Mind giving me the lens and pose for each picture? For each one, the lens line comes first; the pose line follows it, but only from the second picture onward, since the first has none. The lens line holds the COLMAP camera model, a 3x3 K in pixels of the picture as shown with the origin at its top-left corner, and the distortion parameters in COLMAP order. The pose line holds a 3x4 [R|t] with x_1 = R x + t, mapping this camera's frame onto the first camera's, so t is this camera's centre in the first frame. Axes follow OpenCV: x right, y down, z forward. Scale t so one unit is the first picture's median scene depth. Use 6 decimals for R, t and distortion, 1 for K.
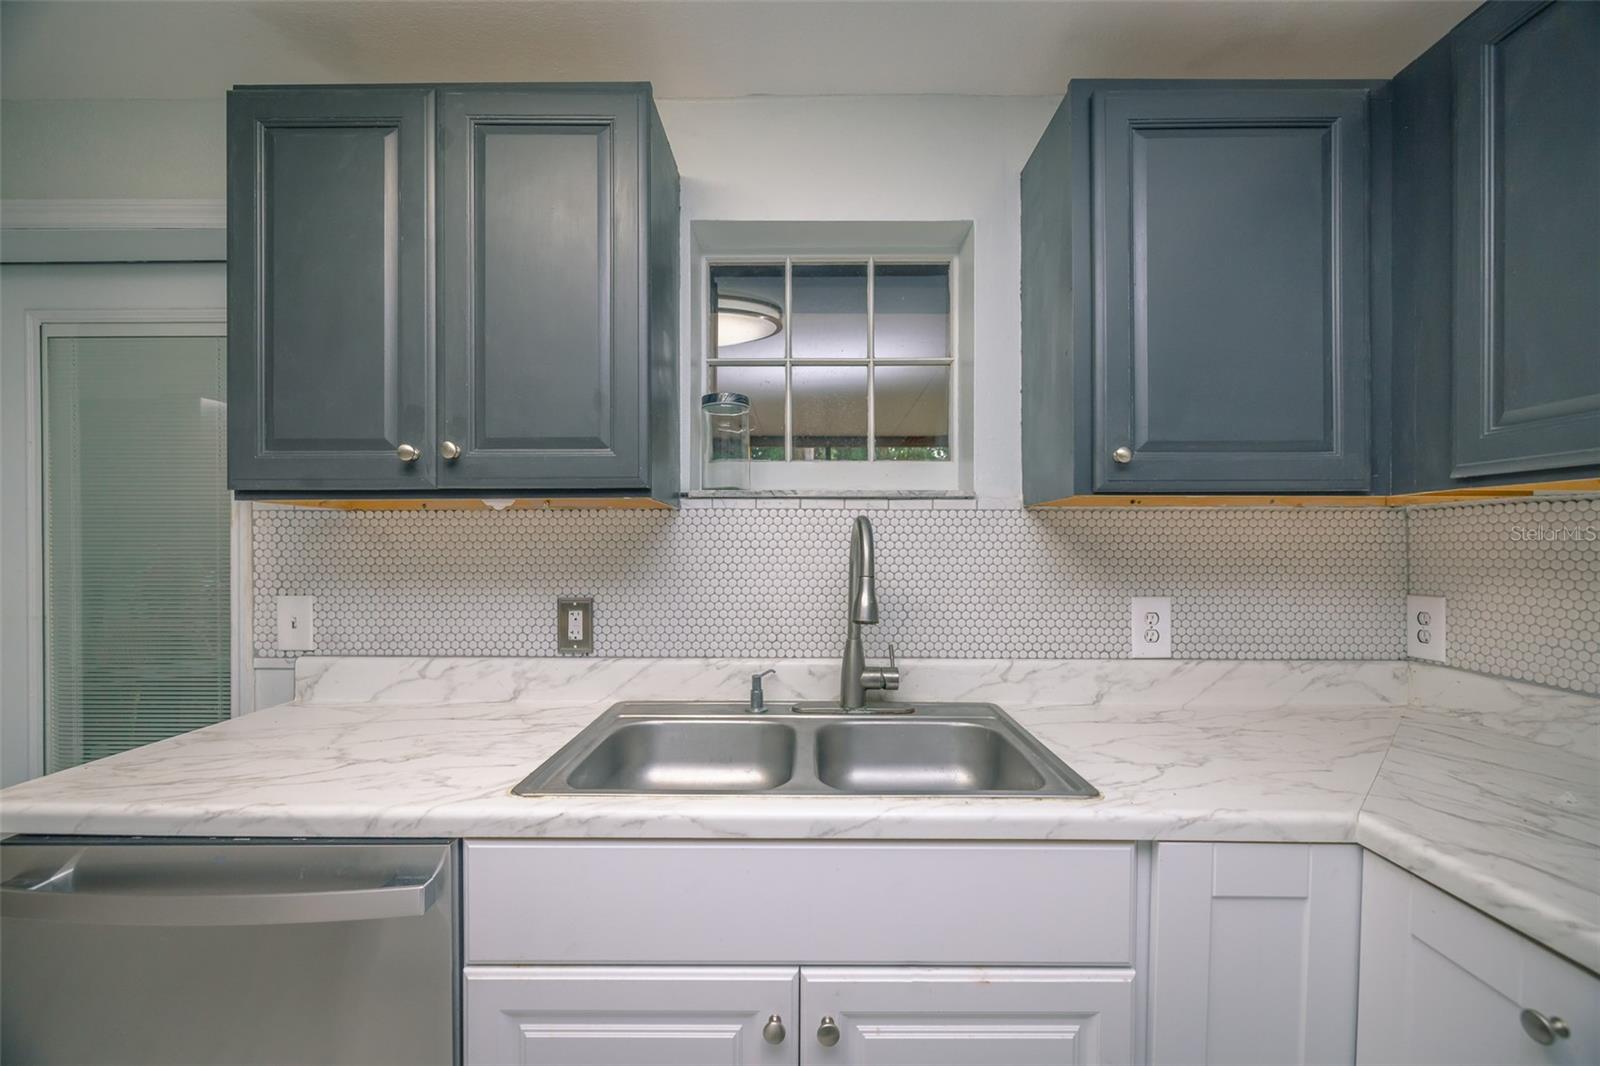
lens RADIAL K [[679.4, 0, 800.5], [0, 679.4, 549.2], [0, 0, 1]] dist [-0.001117, -0.000060]
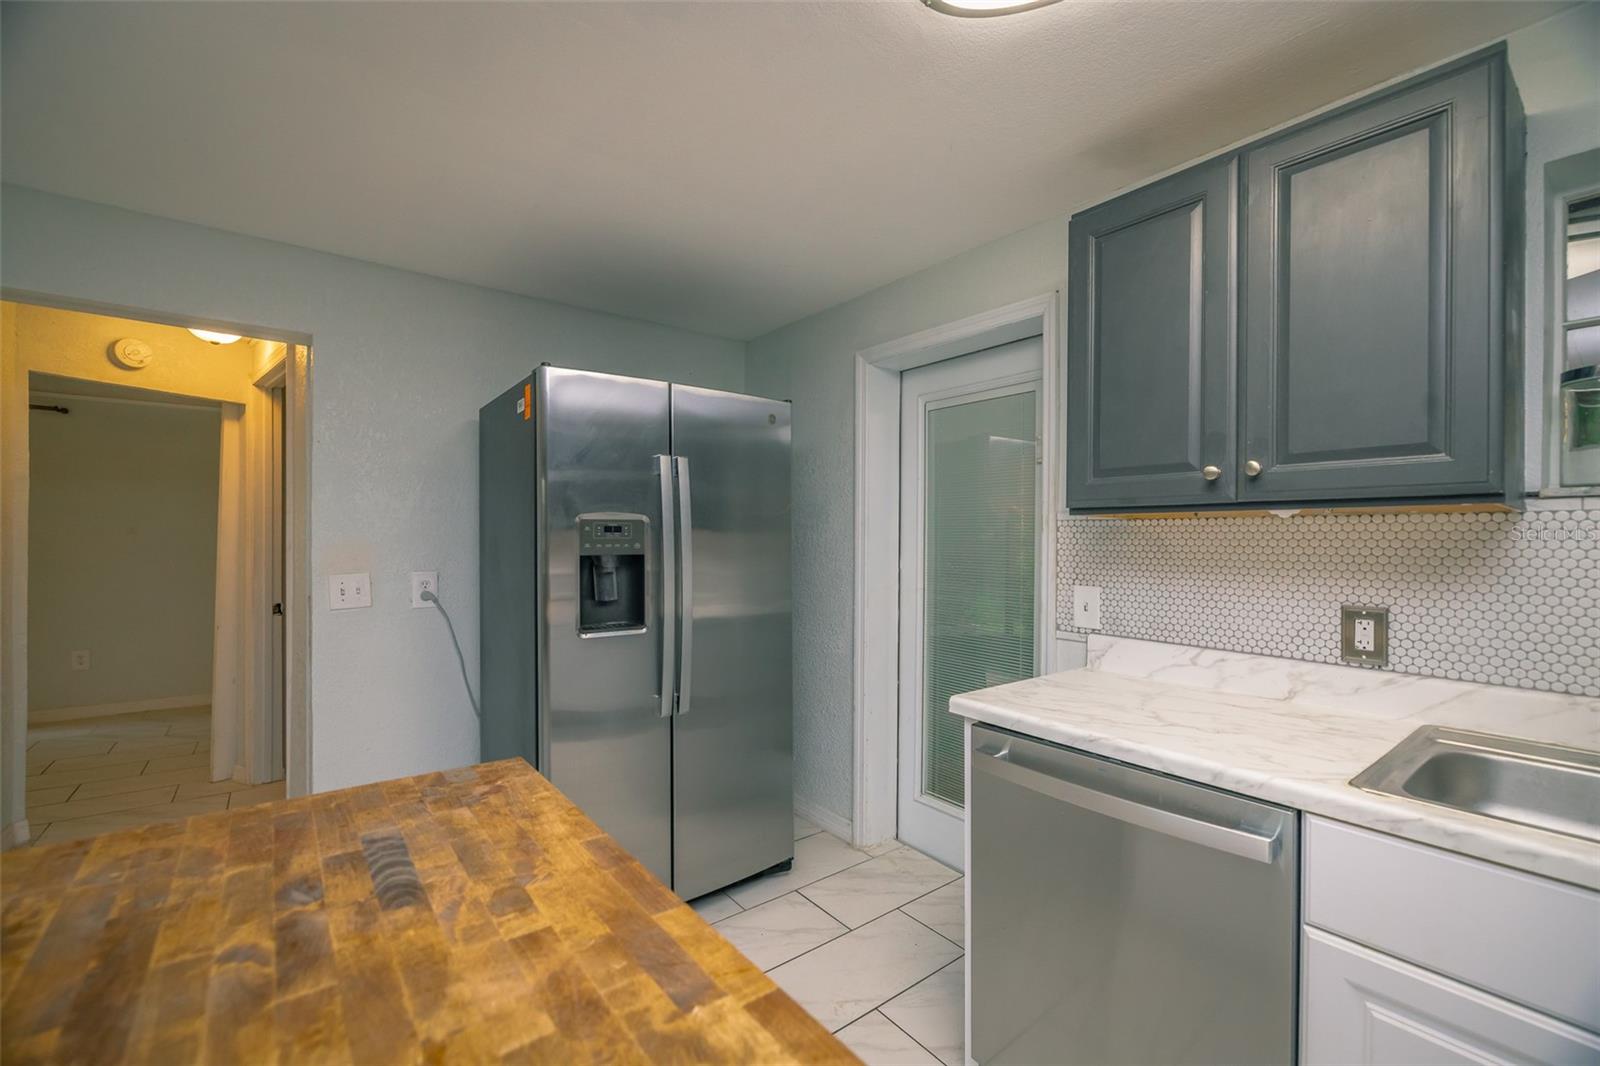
lens RADIAL K [[669.4, 0, 800.0], [0, 669.4, 537.4], [0, 0, 1]] dist [-0.001504, -0.000636]
pose [[0.616209, 0.005949, -0.787560, -0.079012], [-0.013297, 0.999908, -0.002851, -0.012918], [0.787470, 0.012229, 0.616232, -0.216181]]
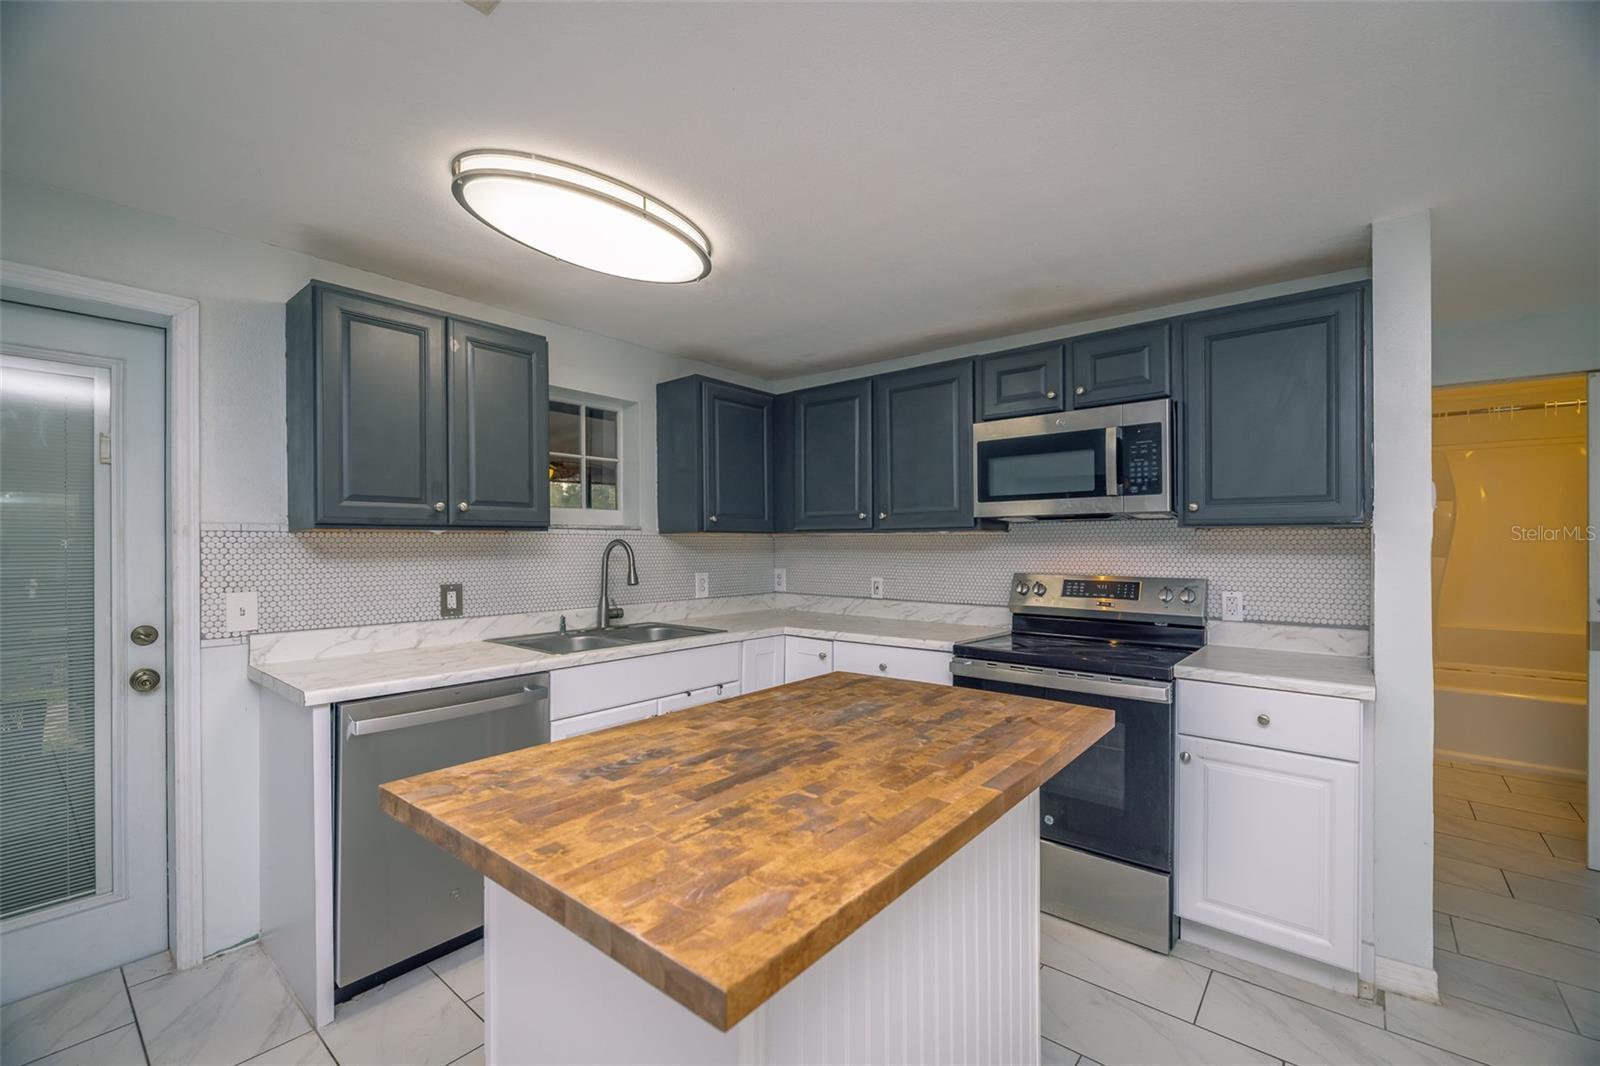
lens RADIAL K [[673.5, 0, 805.9], [0, 673.5, 539.1], [0, 0, 1]] dist [-0.000666, -0.000273]
pose [[0.632024, 0.004570, 0.774935, -1.090096], [0.009220, 0.999867, -0.013416, -0.011307], [-0.774894, 0.015624, 0.631898, -0.780093]]
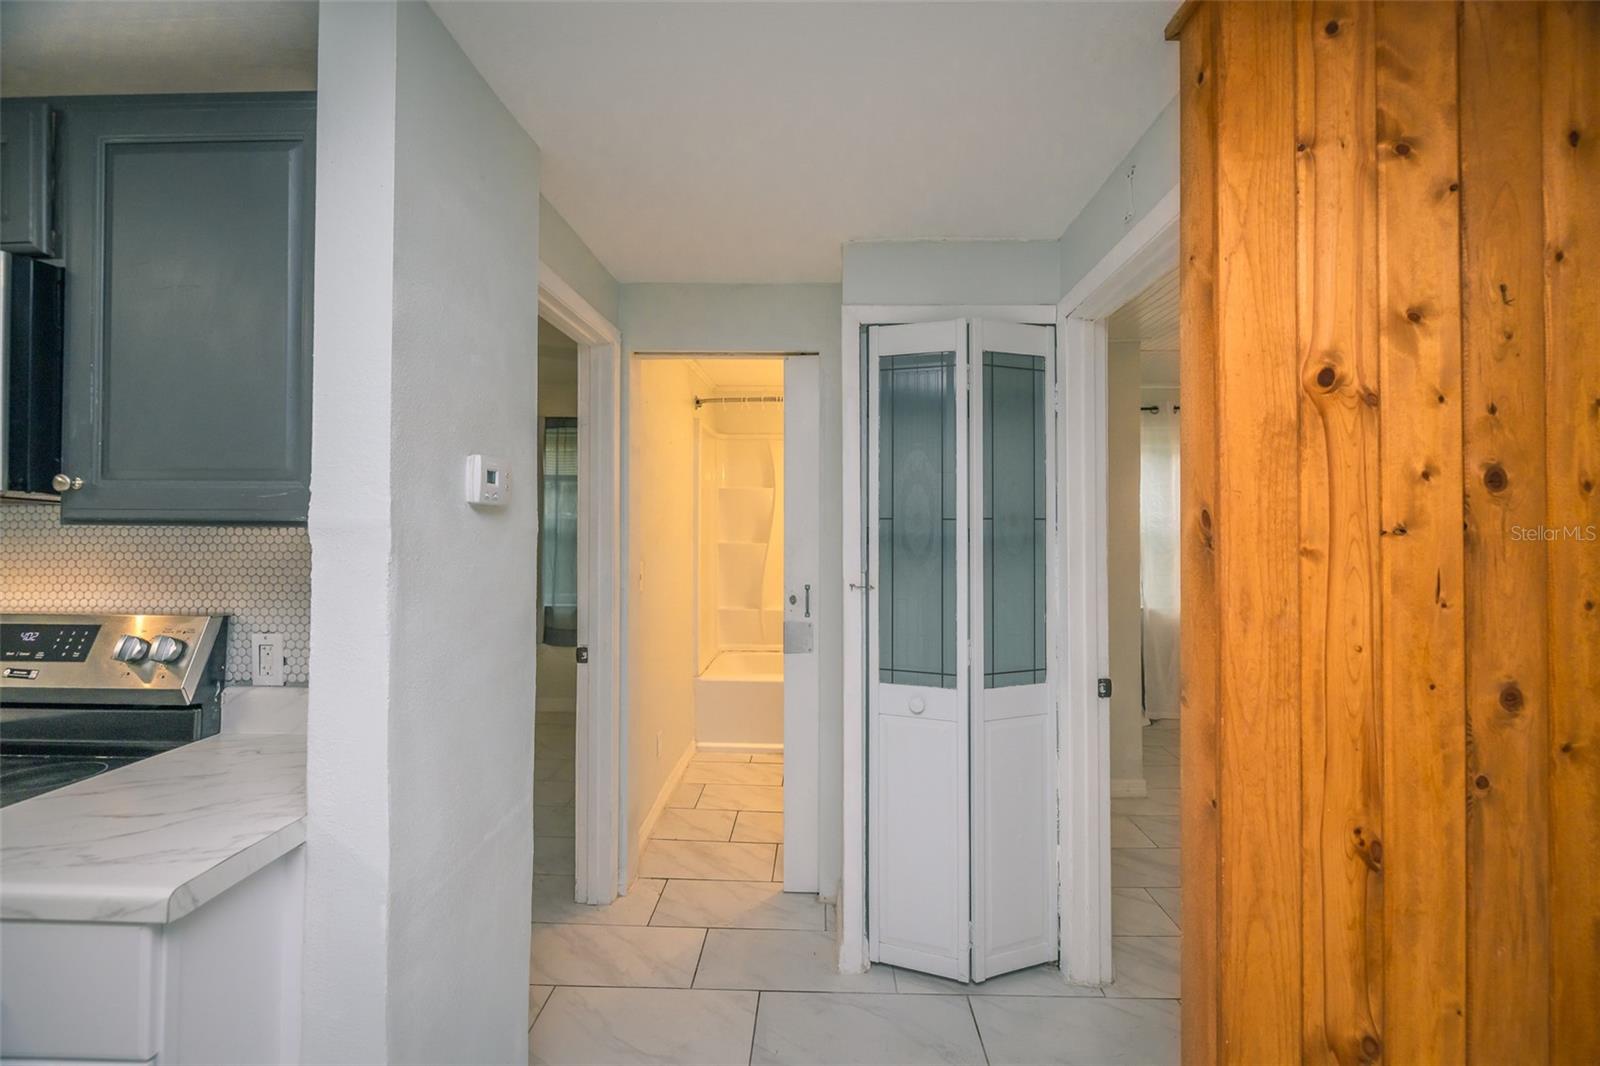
lens RADIAL K [[676.0, 0, 806.1], [0, 676.0, 503.7], [0, 0, 1]] dist [-0.000724, -0.000500]
pose [[0.010760, 0.019861, 0.999745, -0.072279], [0.009025, 0.999760, -0.019959, -0.053186], [-0.999901, 0.009237, 0.010578, -1.322576]]
